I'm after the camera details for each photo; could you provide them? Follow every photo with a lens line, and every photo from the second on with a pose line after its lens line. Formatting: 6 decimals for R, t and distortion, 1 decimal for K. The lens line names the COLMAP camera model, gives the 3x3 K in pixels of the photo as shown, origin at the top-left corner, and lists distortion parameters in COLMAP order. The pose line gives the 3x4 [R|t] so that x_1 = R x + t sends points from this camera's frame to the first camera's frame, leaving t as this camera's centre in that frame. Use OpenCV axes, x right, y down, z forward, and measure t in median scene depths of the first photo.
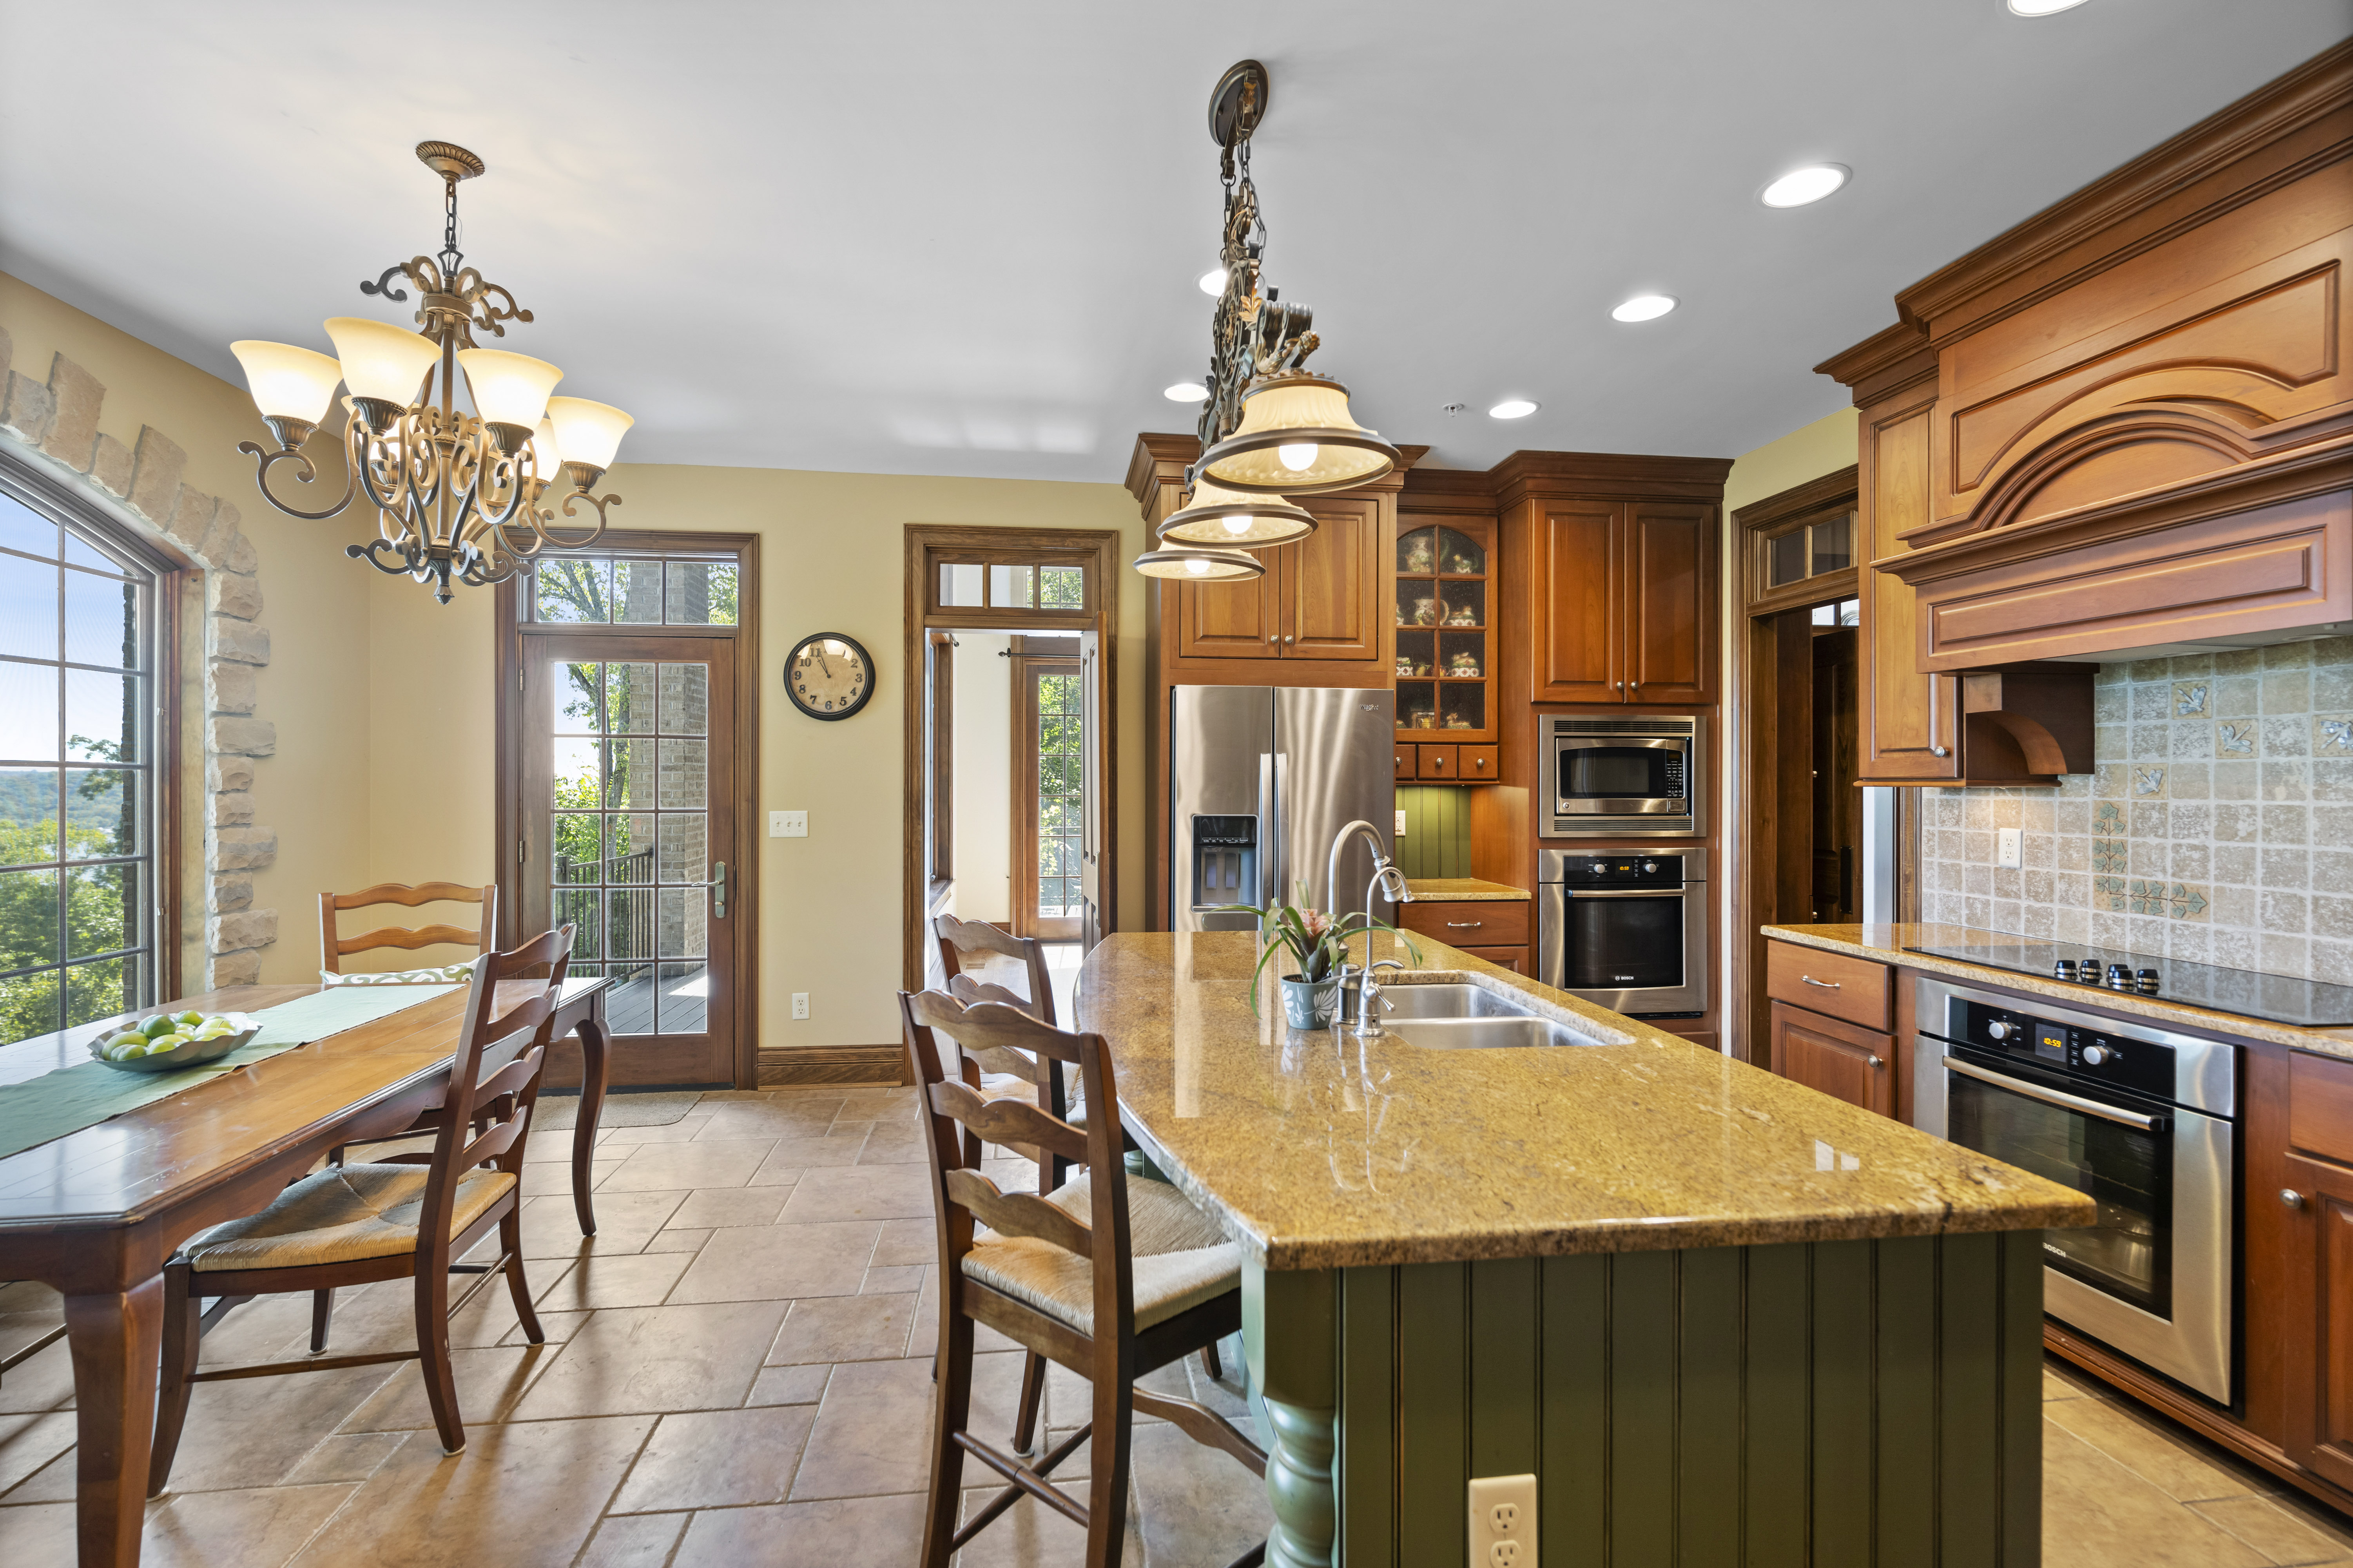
lens RADIAL K [[1070.4, 0, 1175.1], [0, 1070.4, 782.7], [0, 0, 1]] dist [-0.003461, 0.001697]
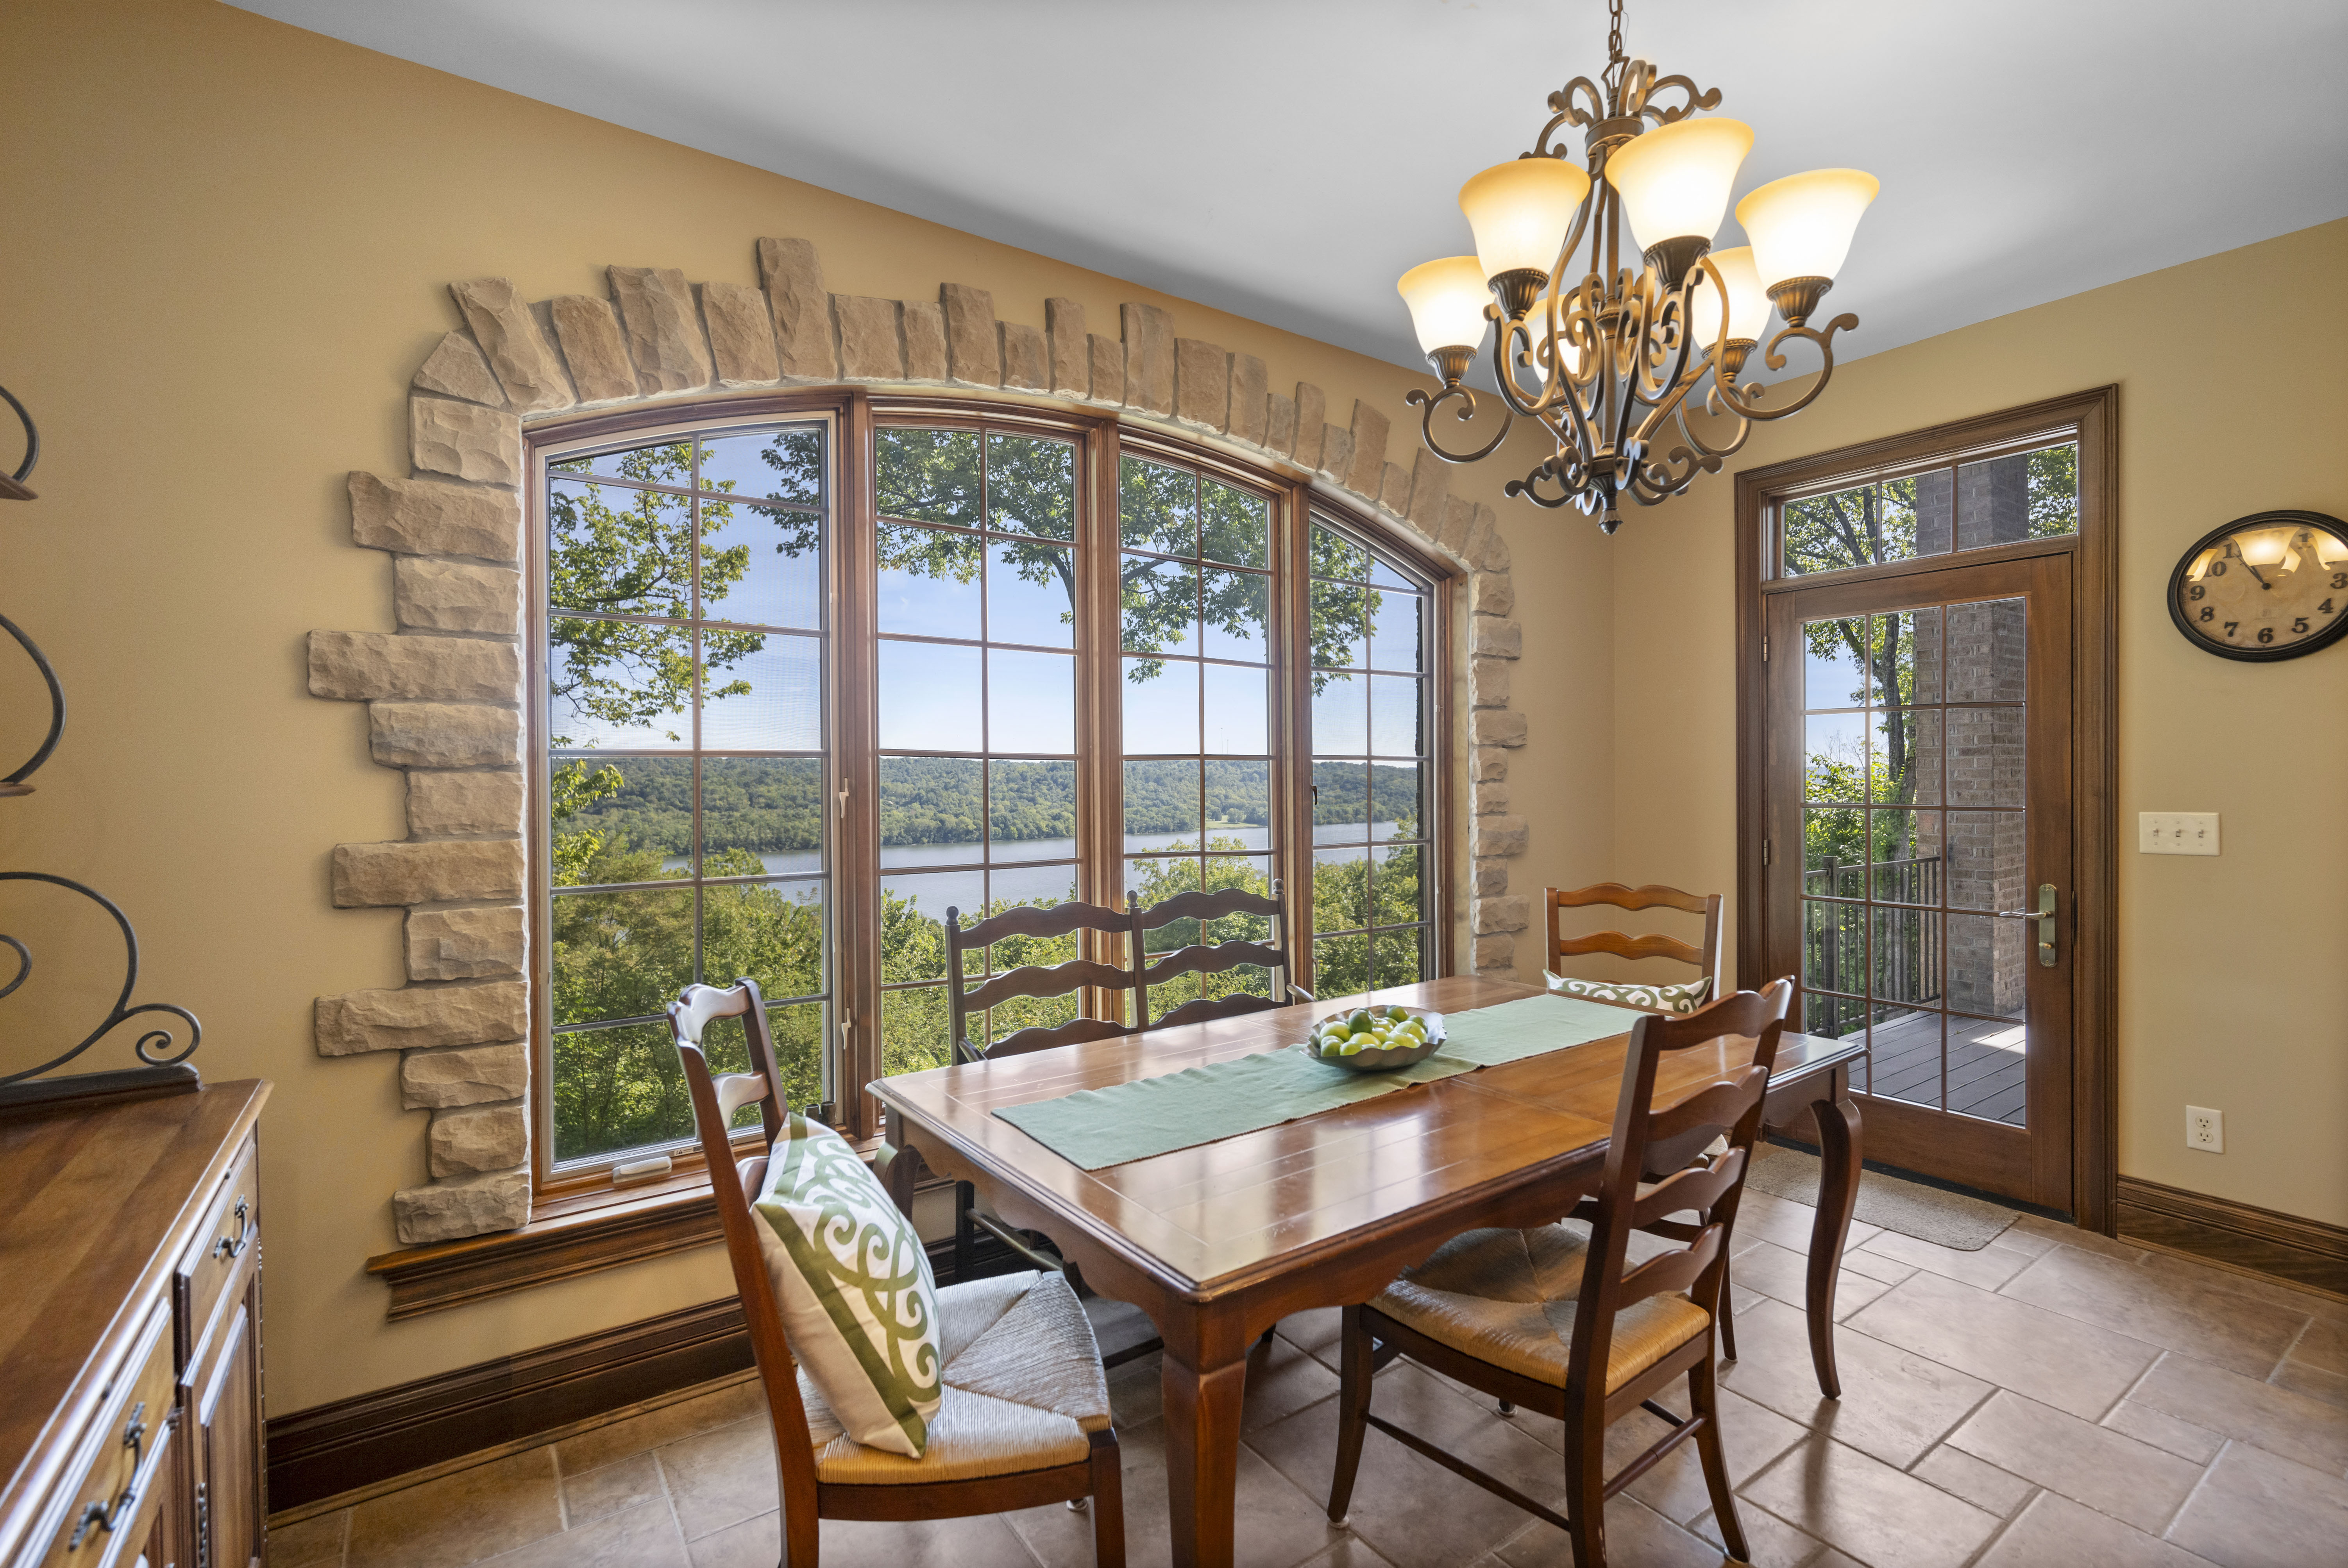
lens RADIAL K [[1068.2, 0, 1159.1], [0, 1068.2, 785.3], [0, 0, 1]] dist [-0.003461, 0.001697]
pose [[0.456916, 0.002905, -0.889505, -0.107169], [0.007970, 0.999941, 0.007360, 0.002137], [0.889474, -0.010453, 0.456866, 0.252119]]
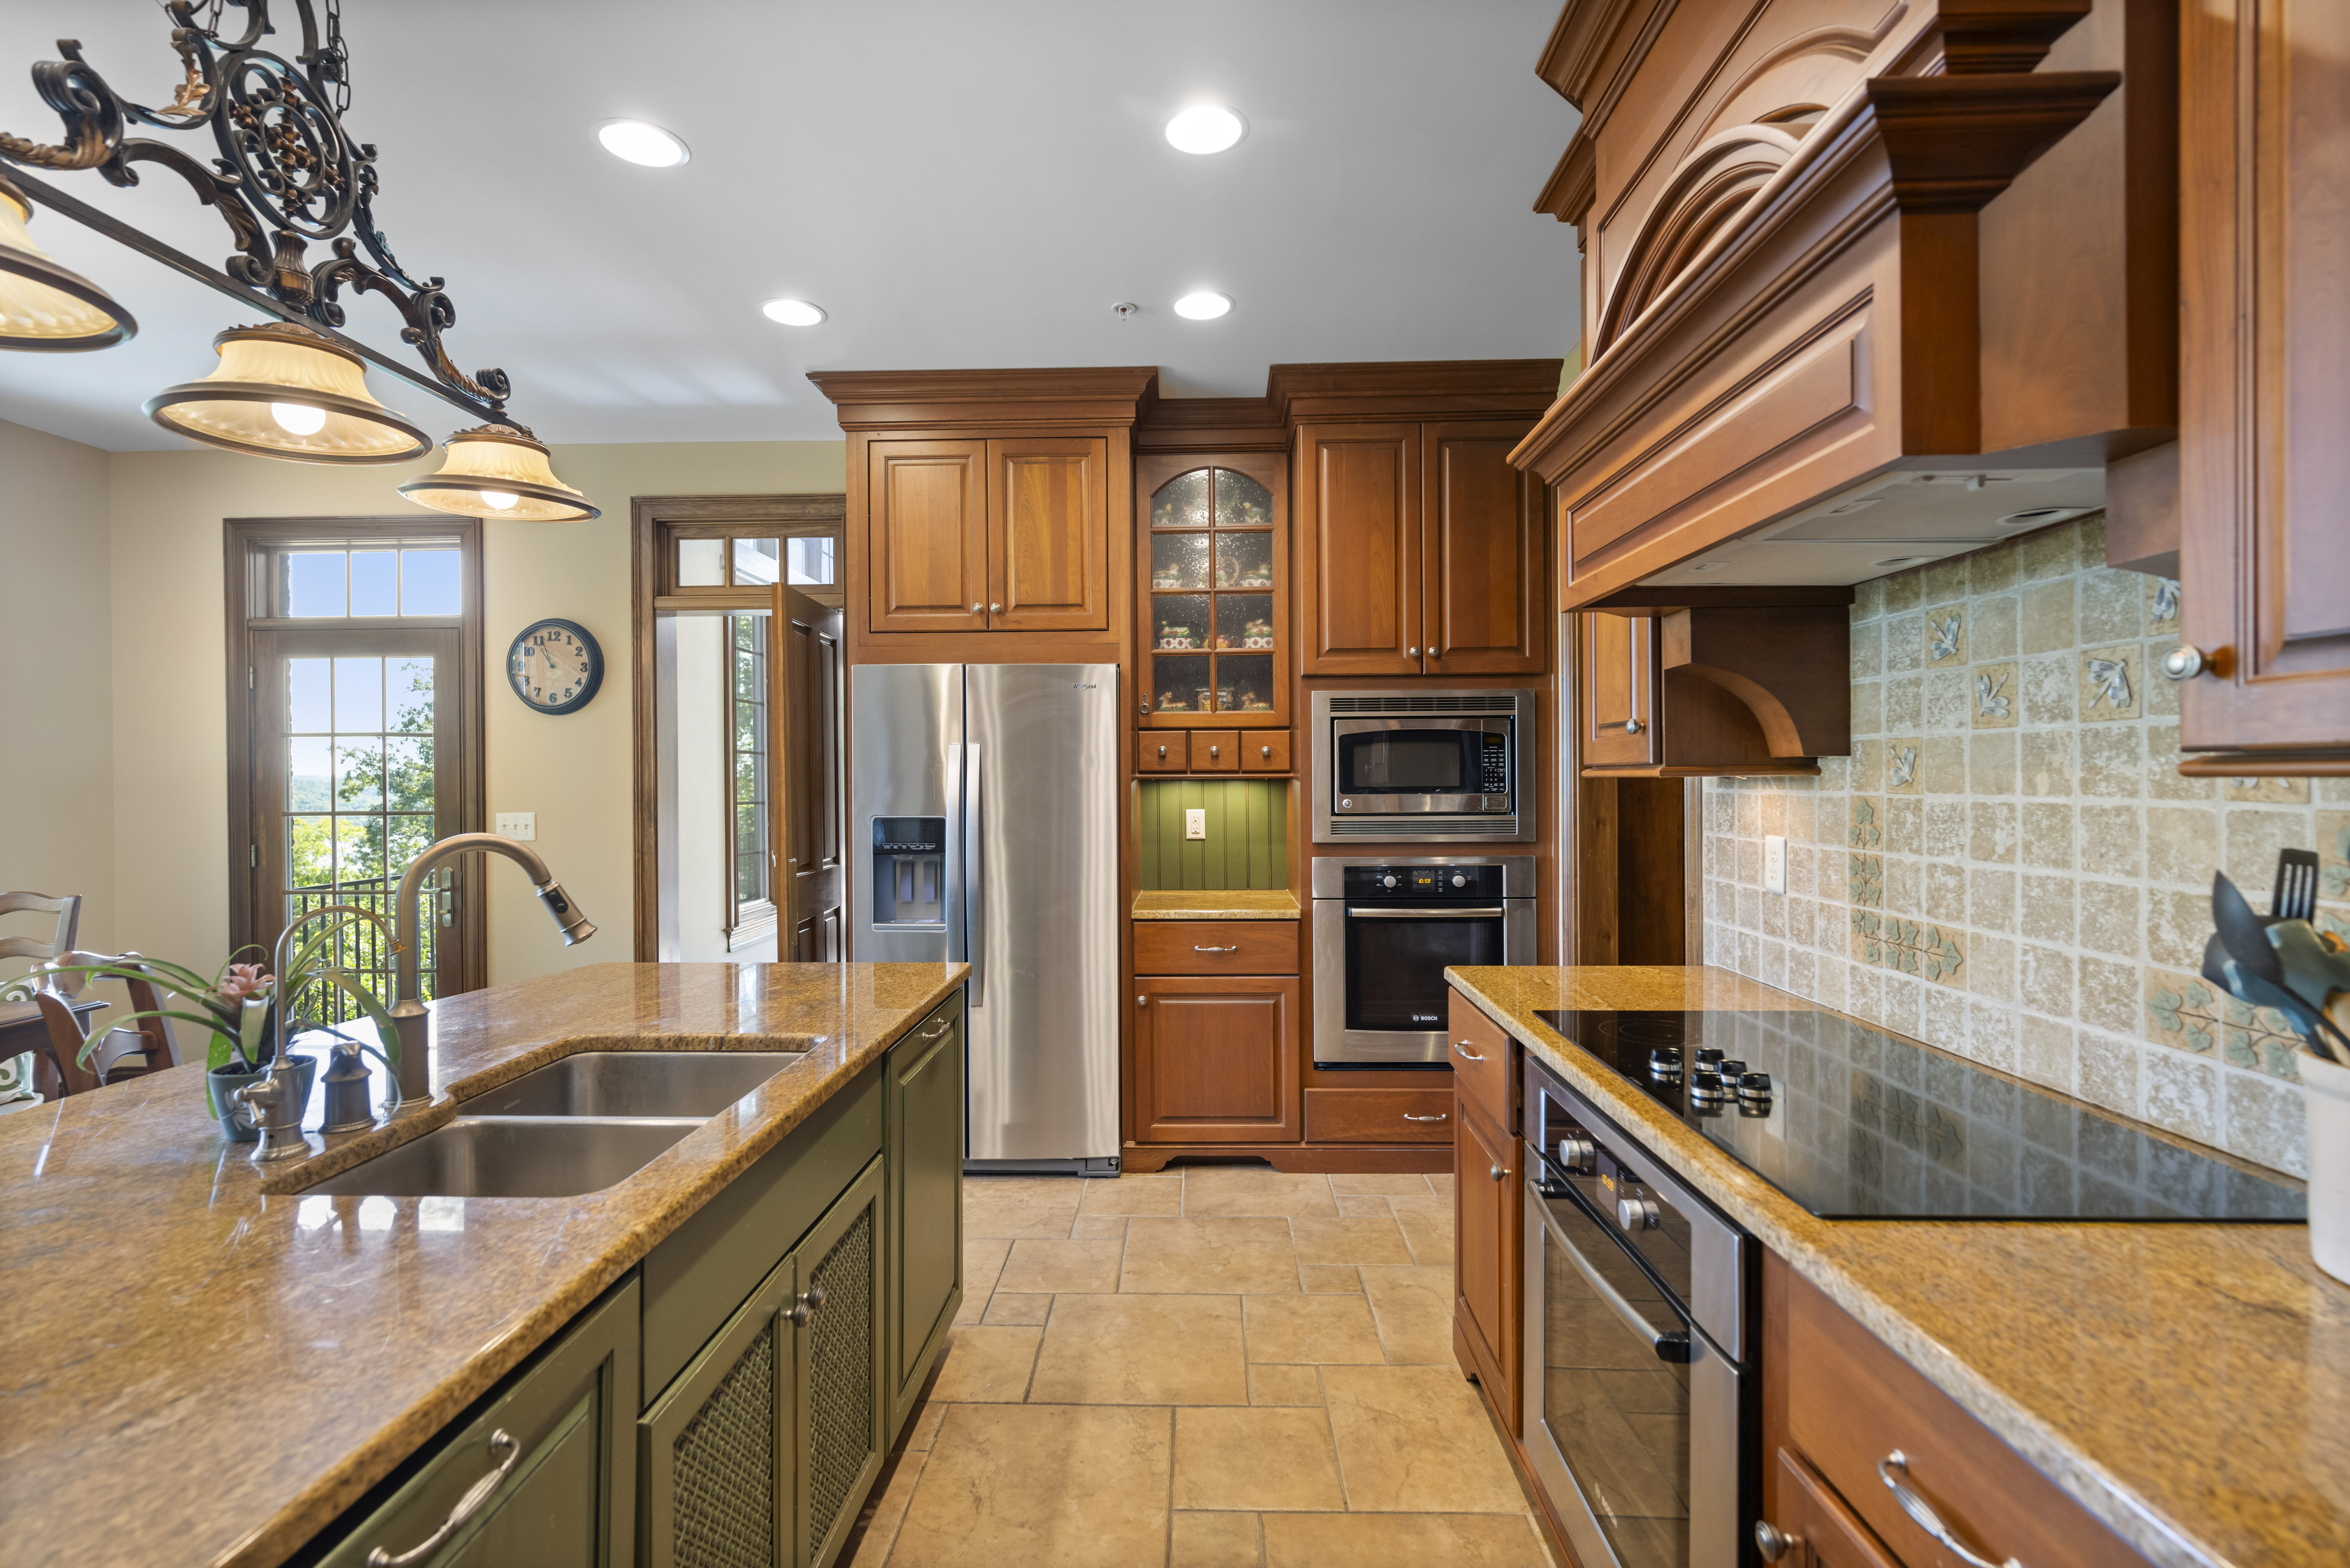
lens RADIAL K [[1069.2, 0, 1166.4], [0, 1069.2, 779.8], [0, 0, 1]] dist [-0.003461, 0.001697]
pose [[0.987409, -0.008172, -0.157975, 0.472409], [0.008530, 0.999962, 0.001586, 0.001904], [0.157957, -0.002913, 0.987442, 0.240616]]
